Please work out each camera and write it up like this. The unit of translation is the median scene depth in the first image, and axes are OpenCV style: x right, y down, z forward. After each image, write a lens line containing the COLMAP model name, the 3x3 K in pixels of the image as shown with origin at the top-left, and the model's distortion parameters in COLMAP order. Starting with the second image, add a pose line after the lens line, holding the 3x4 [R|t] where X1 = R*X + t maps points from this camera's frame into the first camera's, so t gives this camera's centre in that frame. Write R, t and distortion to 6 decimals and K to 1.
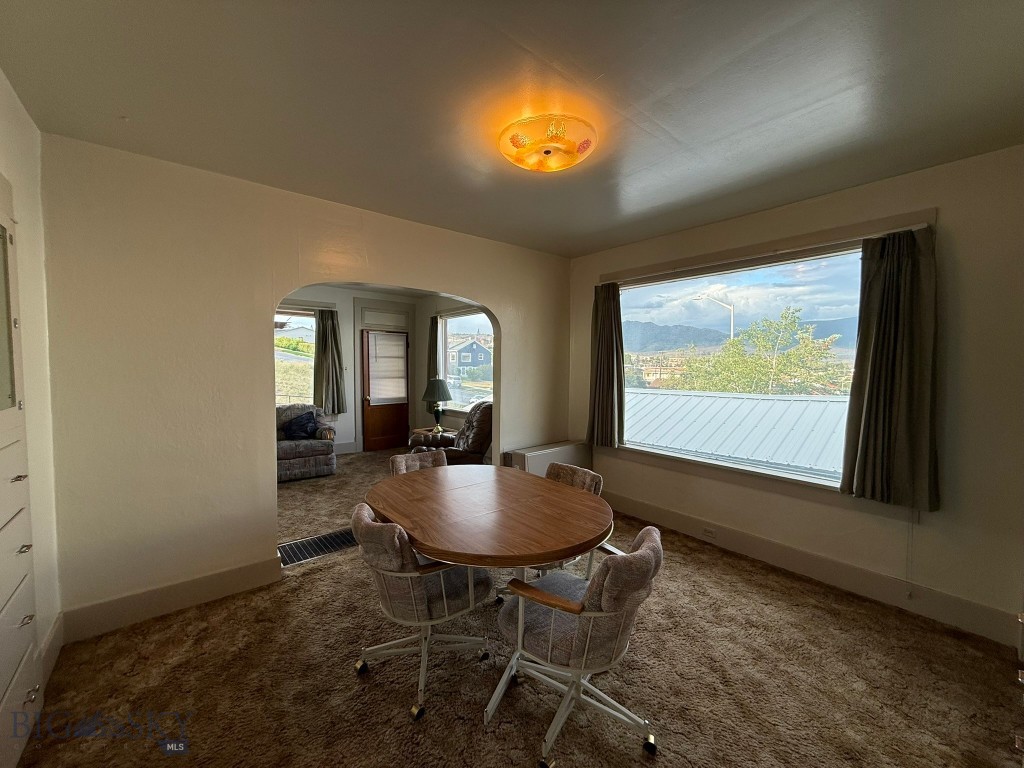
lens RADIAL K [[407.2, 0, 510.8], [0, 407.2, 387.6], [0, 0, 1]] dist [0.000278, -0.000120]
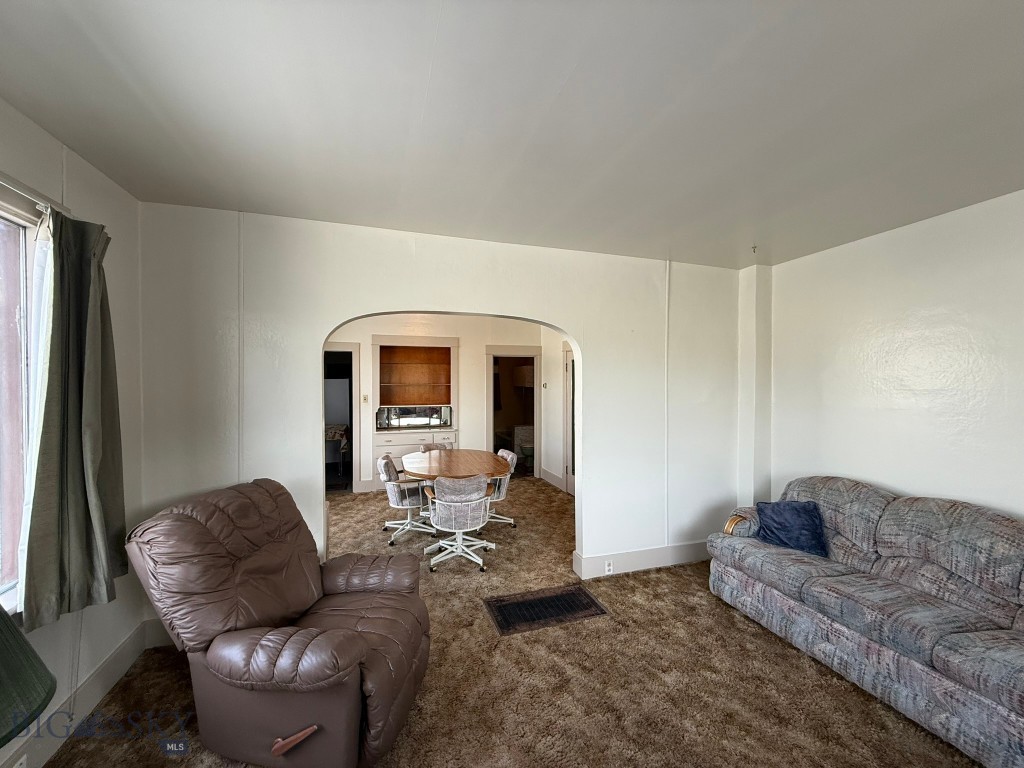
lens RADIAL K [[407.2, 0, 510.2], [0, 407.2, 384.3], [0, 0, 1]] dist [0.000278, -0.000120]
pose [[-0.933120, -0.007947, 0.359478, -0.373954], [0.013061, 0.998347, 0.055973, -0.074362], [-0.359329, 0.056924, -0.931473, 0.989662]]
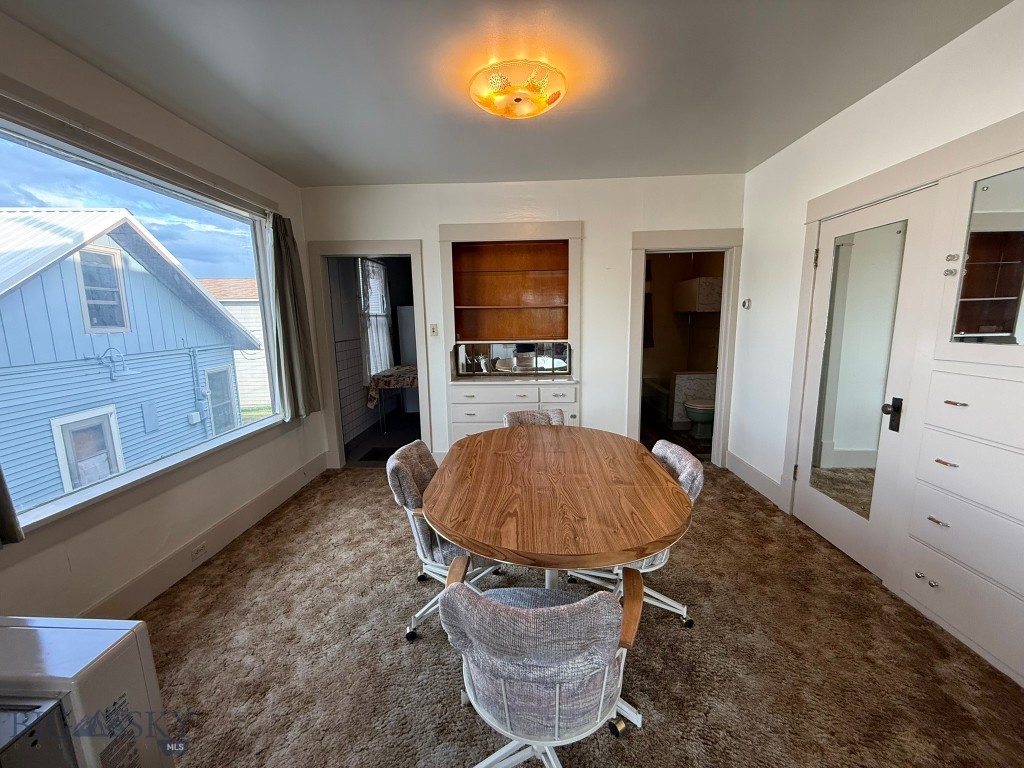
lens RADIAL K [[407.2, 0, 513.1], [0, 407.2, 378.7], [0, 0, 1]] dist [0.000278, -0.000120]
pose [[-0.758375, -0.091954, 0.645300, -0.198592], [0.044163, 0.980476, 0.191618, -0.030139], [-0.650321, 0.173816, -0.739507, 0.598918]]
